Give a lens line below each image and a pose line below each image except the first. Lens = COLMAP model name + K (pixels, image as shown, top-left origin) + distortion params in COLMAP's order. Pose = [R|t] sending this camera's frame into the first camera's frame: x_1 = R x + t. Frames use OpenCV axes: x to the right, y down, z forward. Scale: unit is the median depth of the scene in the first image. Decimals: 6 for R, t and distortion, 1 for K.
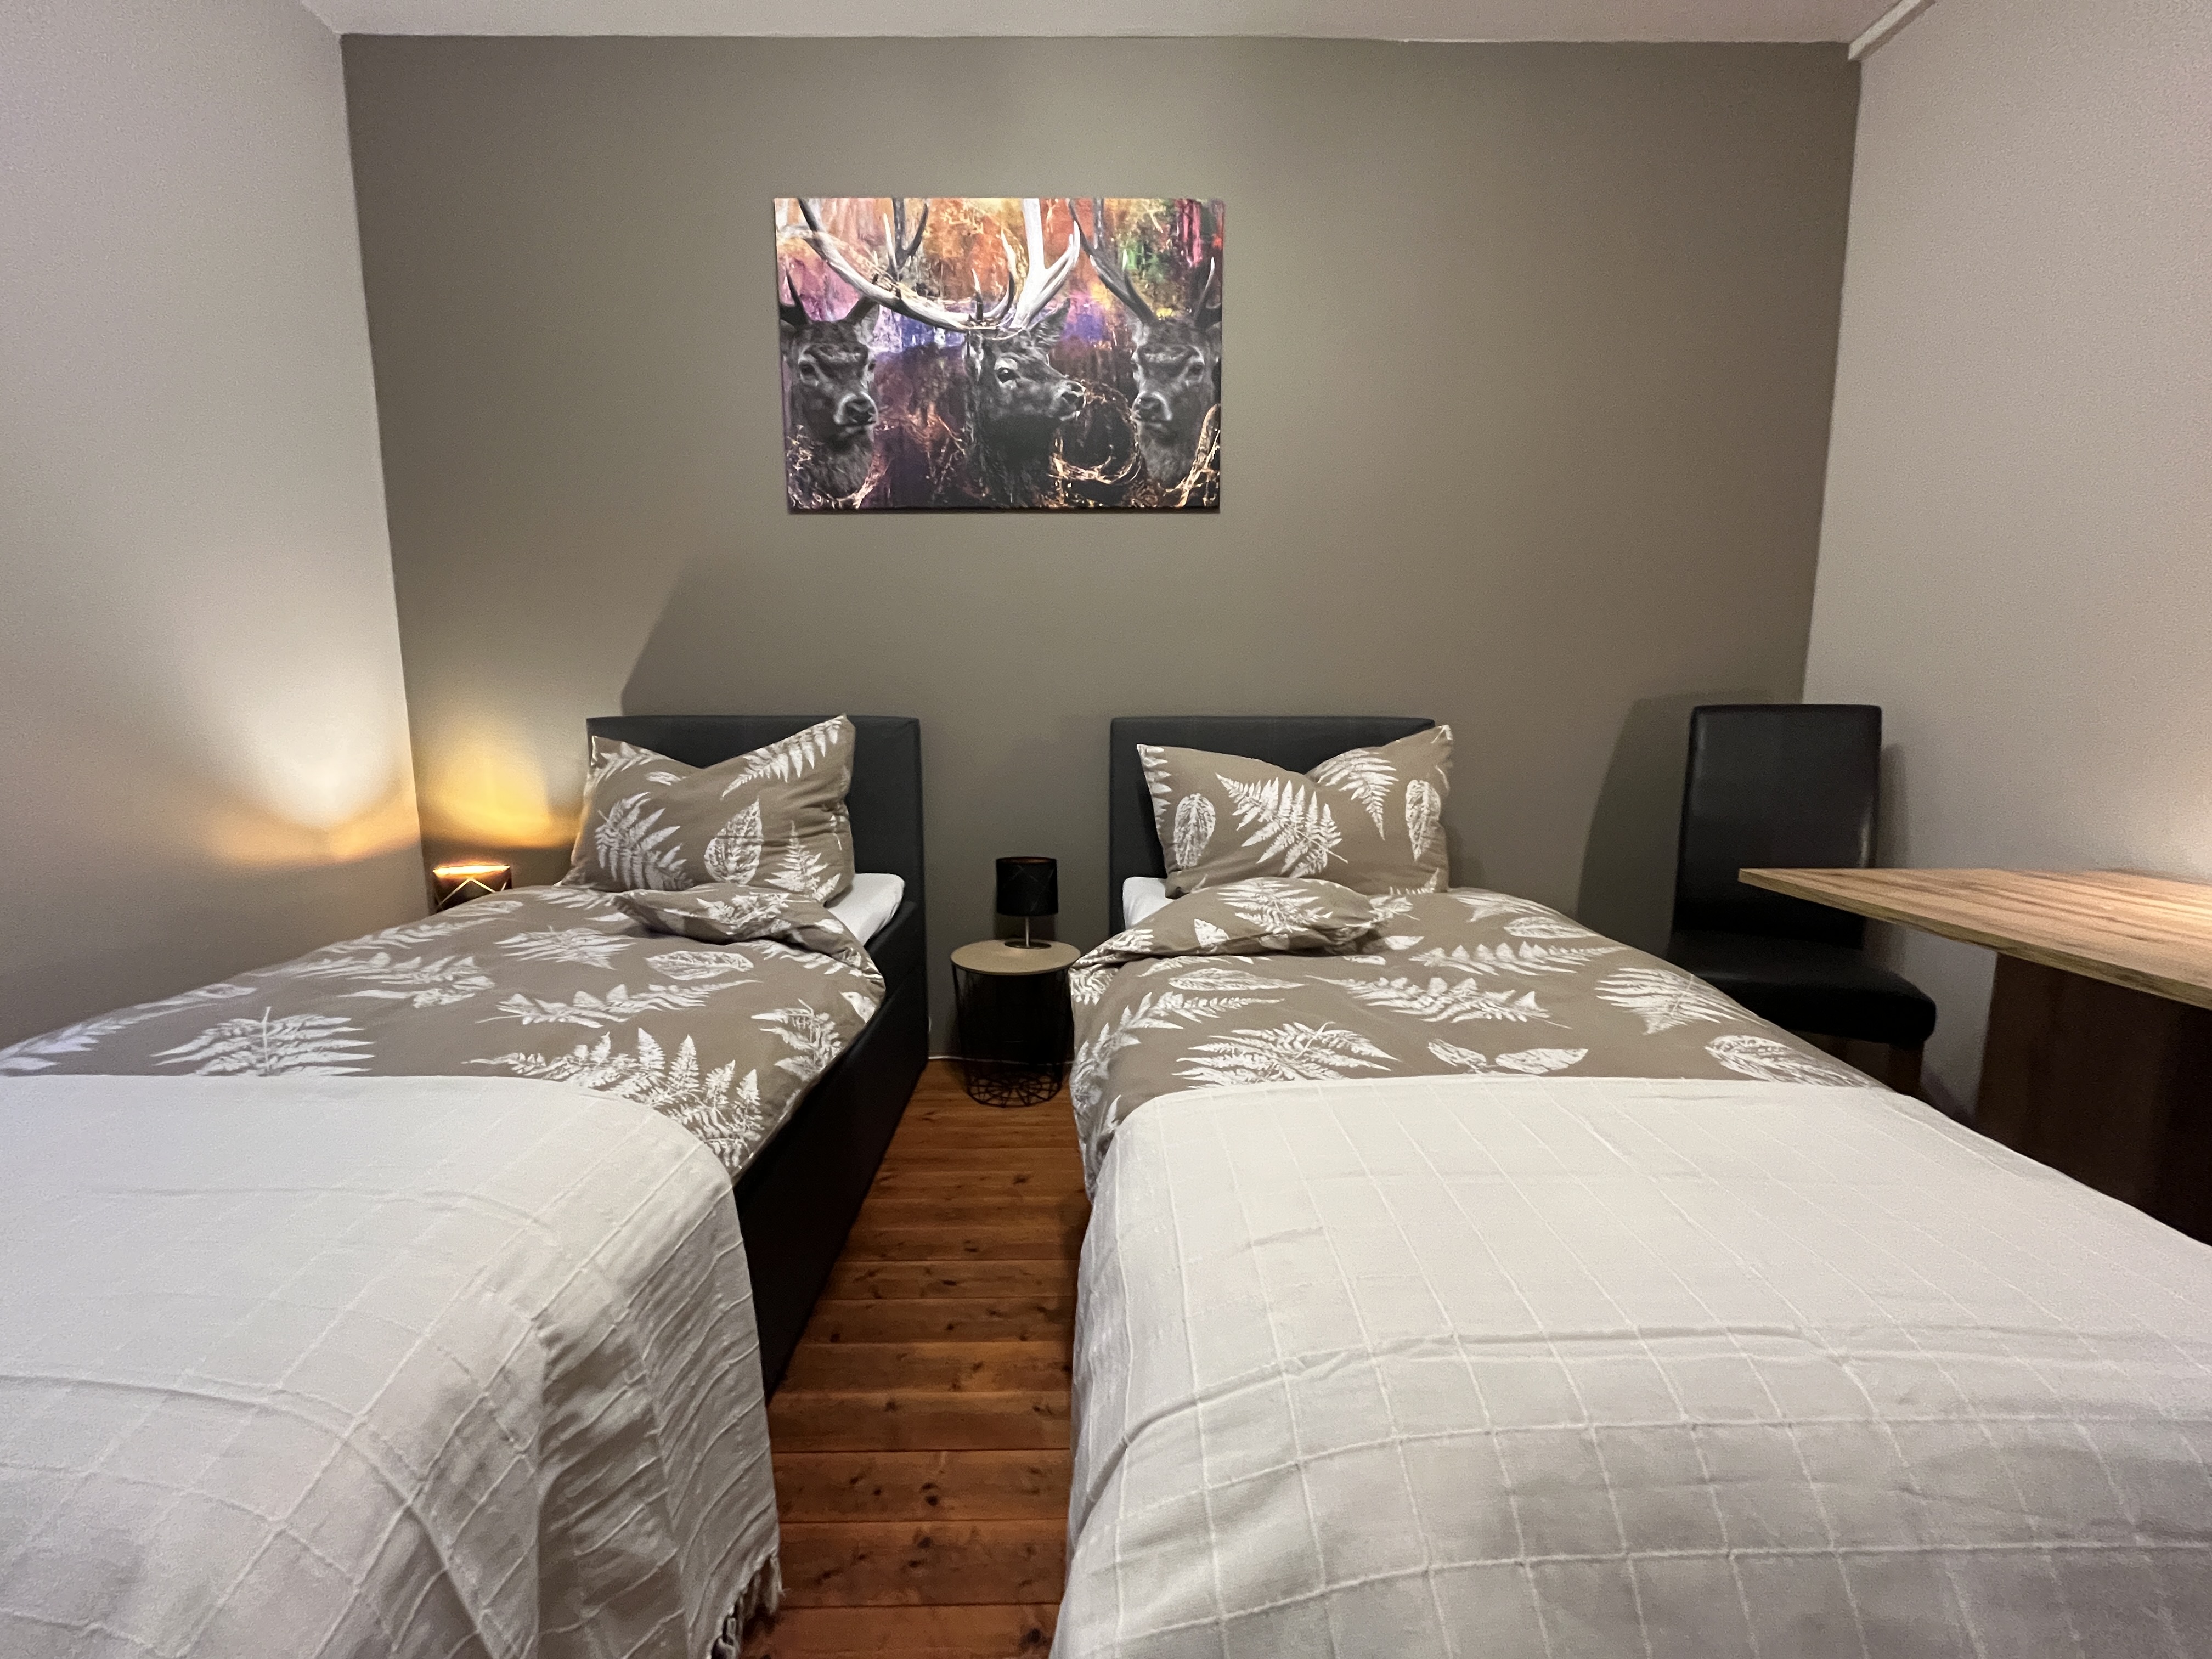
lens RADIAL K [[890.3, 0, 1106.0], [0, 890.3, 829.5], [0, 0, 1]] dist [-0.008486, -0.000146]
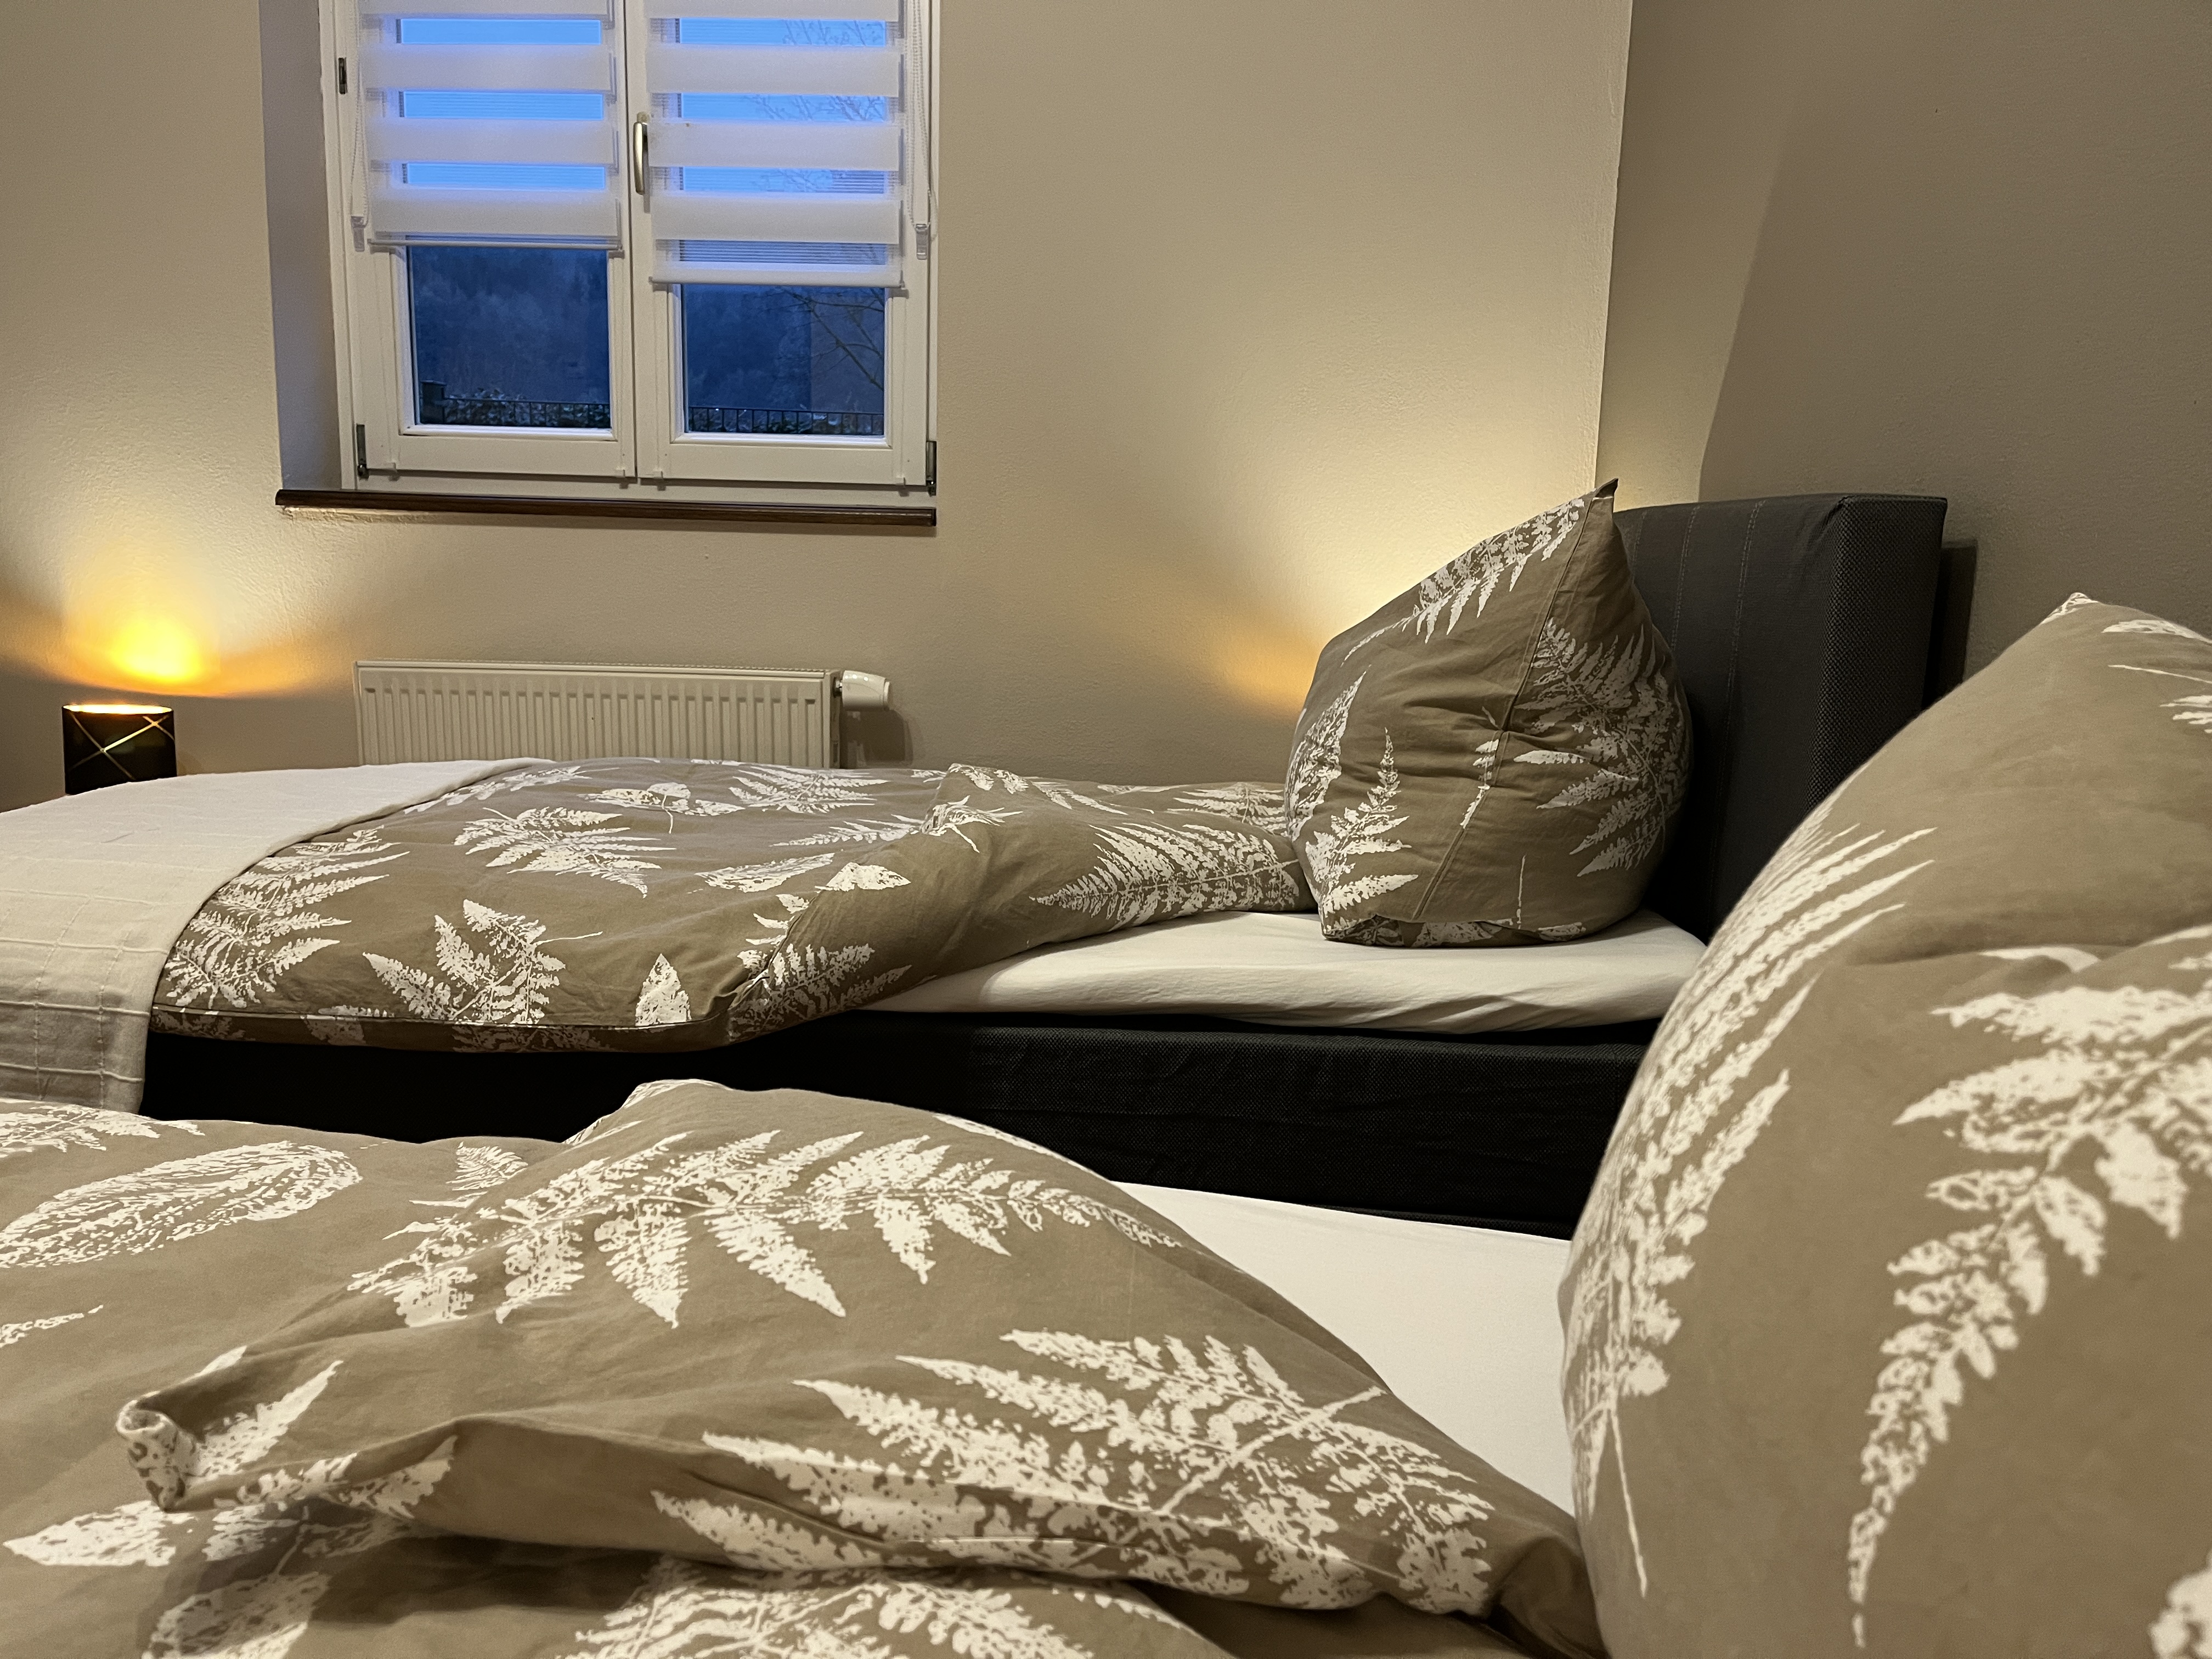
lens RADIAL K [[1663.4, 0, 1106.0], [0, 1663.4, 829.5], [0, 0, 1]] dist [0.122673, -0.163947]
pose [[-0.124288, 0.145842, -0.981470, 0.755243], [-0.159611, 0.973320, 0.164843, -0.121334], [0.979325, 0.177141, -0.097694, 1.553845]]
